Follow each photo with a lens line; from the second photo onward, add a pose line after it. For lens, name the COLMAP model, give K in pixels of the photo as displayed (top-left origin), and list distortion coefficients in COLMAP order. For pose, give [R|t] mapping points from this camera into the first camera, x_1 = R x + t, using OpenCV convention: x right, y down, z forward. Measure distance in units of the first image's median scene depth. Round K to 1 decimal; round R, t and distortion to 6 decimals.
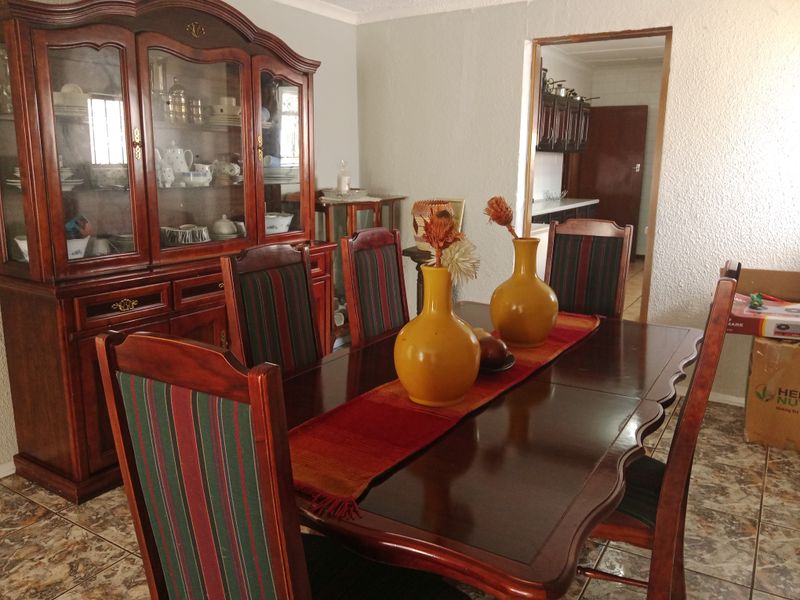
lens RADIAL K [[639.0, 0, 398.7], [0, 639.0, 305.1], [0, 0, 1]] dist [0.100353, -0.157831]
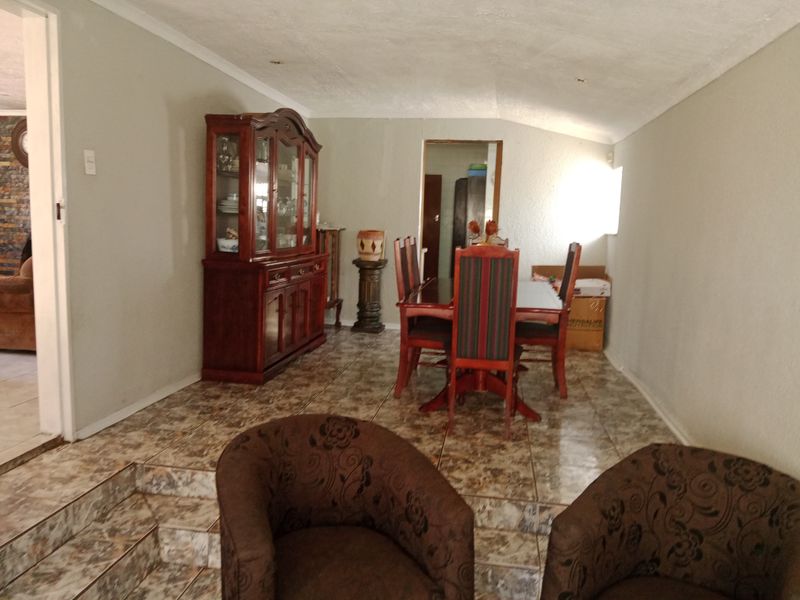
lens RADIAL K [[639.0, 0, 398.7], [0, 639.0, 305.1], [0, 0, 1]] dist [0.100353, -0.157831]
pose [[0.925635, -0.027642, 0.377406, -0.523719], [0.057955, 0.995918, -0.069198, 0.149511], [-0.373953, 0.085924, 0.923459, -0.530147]]
